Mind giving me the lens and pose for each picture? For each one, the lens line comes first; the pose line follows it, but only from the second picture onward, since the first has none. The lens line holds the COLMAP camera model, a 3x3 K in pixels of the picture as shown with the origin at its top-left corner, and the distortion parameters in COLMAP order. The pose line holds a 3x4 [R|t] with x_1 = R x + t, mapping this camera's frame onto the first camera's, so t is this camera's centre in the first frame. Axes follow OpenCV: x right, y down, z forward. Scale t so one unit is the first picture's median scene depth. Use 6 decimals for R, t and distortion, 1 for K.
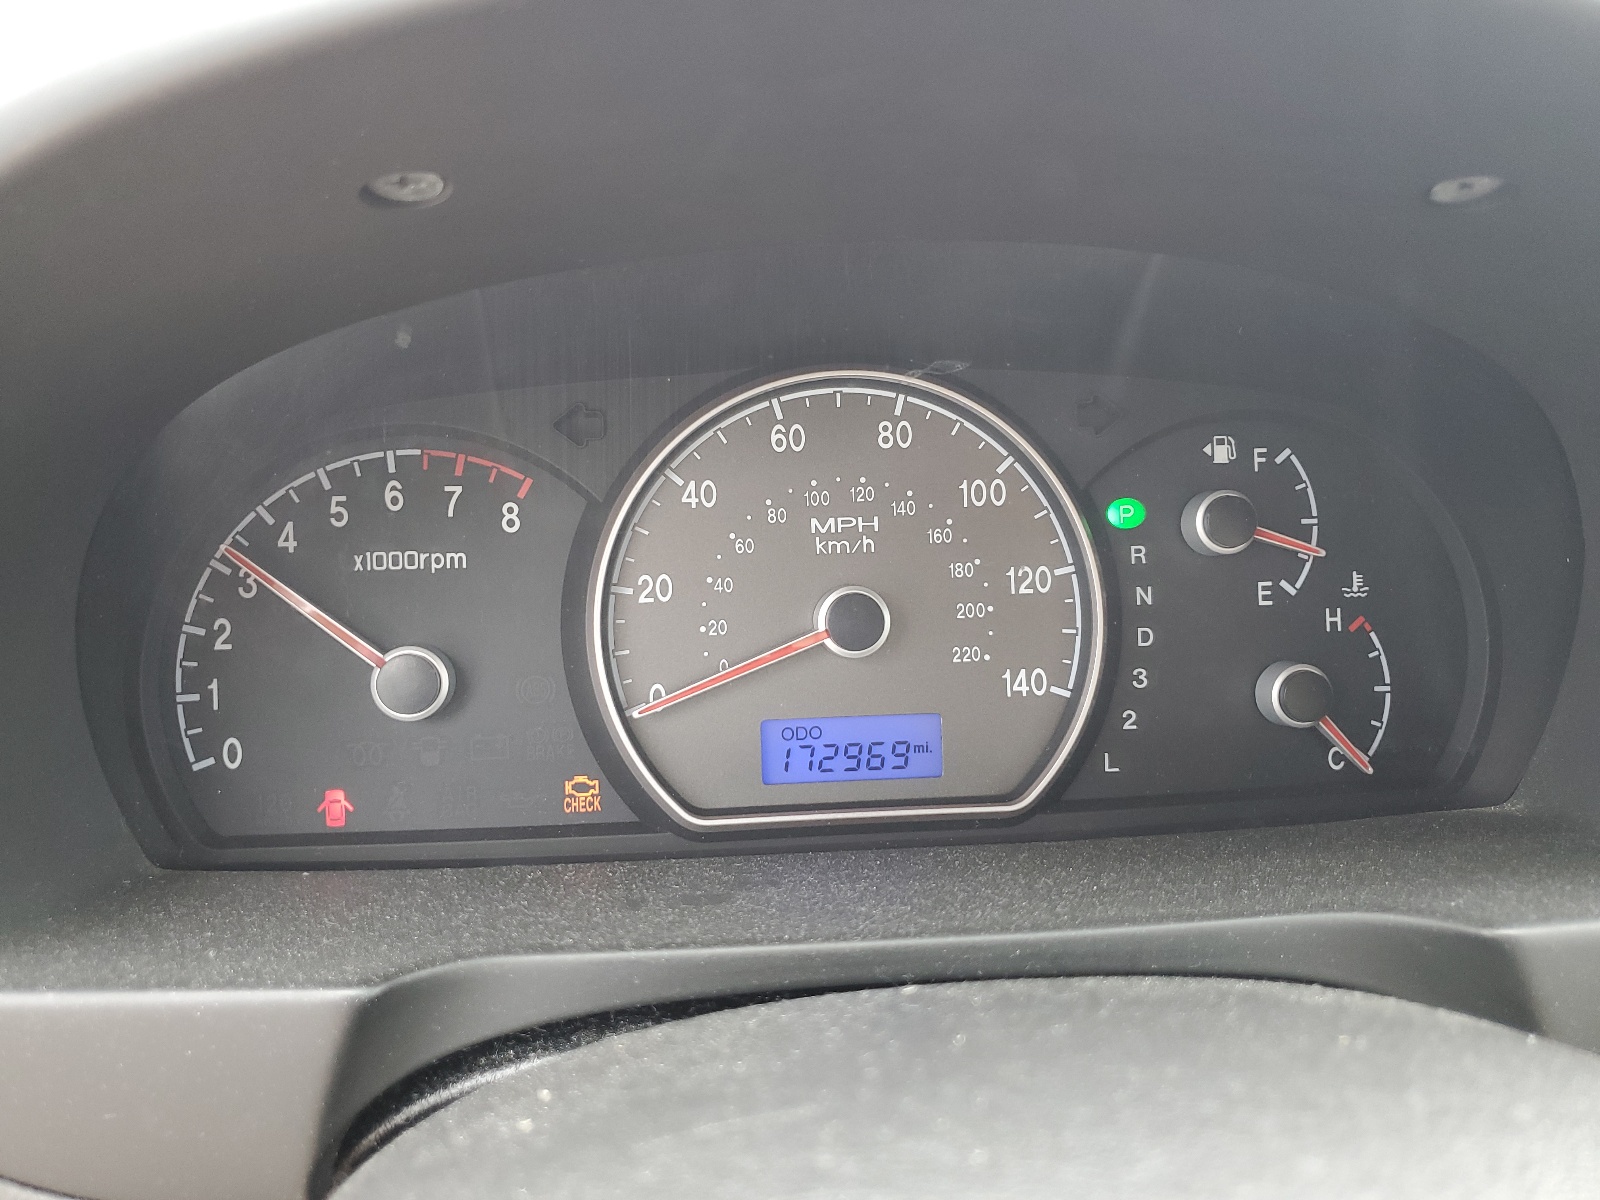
lens RADIAL K [[1262.4, 0, 800.0], [0, 1262.4, 600.0], [0, 0, 1]] dist [-0.002768, -0.000981]
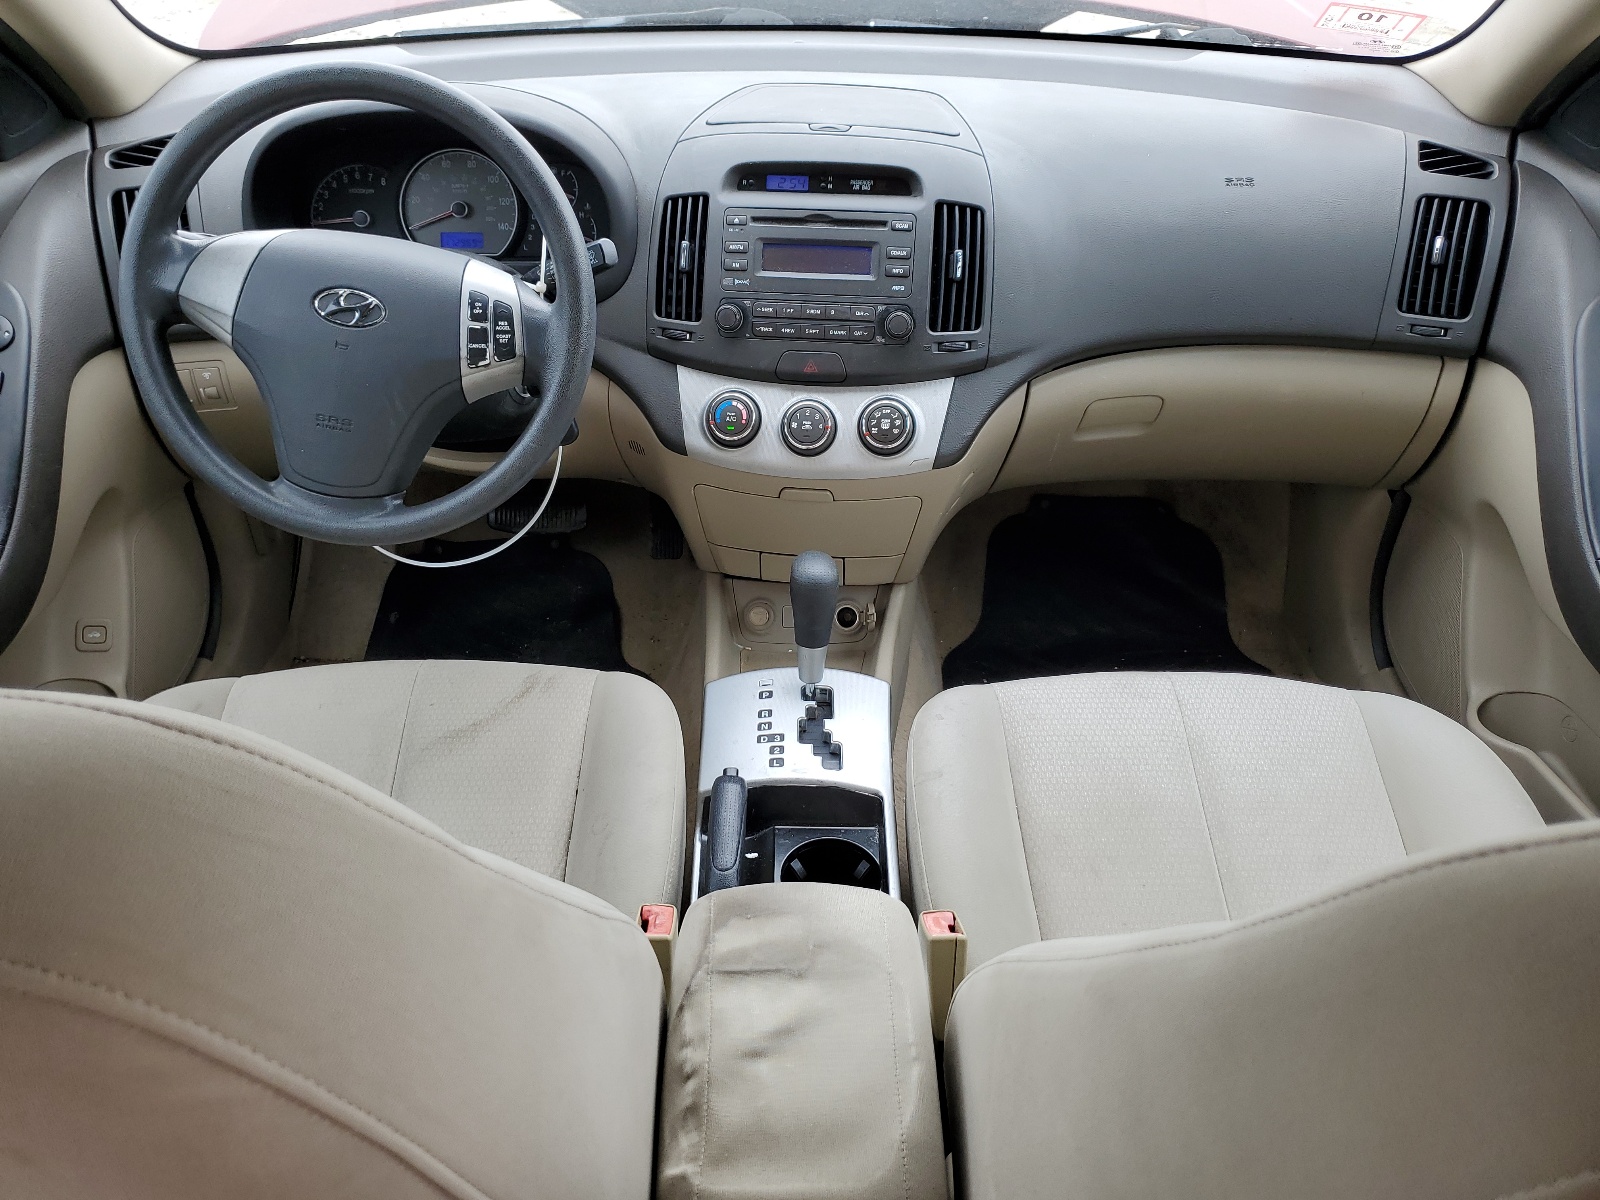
lens RADIAL K [[1262.4, 0, 800.0], [0, 1262.4, 600.0], [0, 0, 1]] dist [-0.002768, -0.000981]
pose [[0.996466, 0.057567, -0.061169, 1.555113], [-0.040529, 0.967355, 0.250164, 0.184188], [0.073573, -0.246800, 0.966269, -3.465661]]
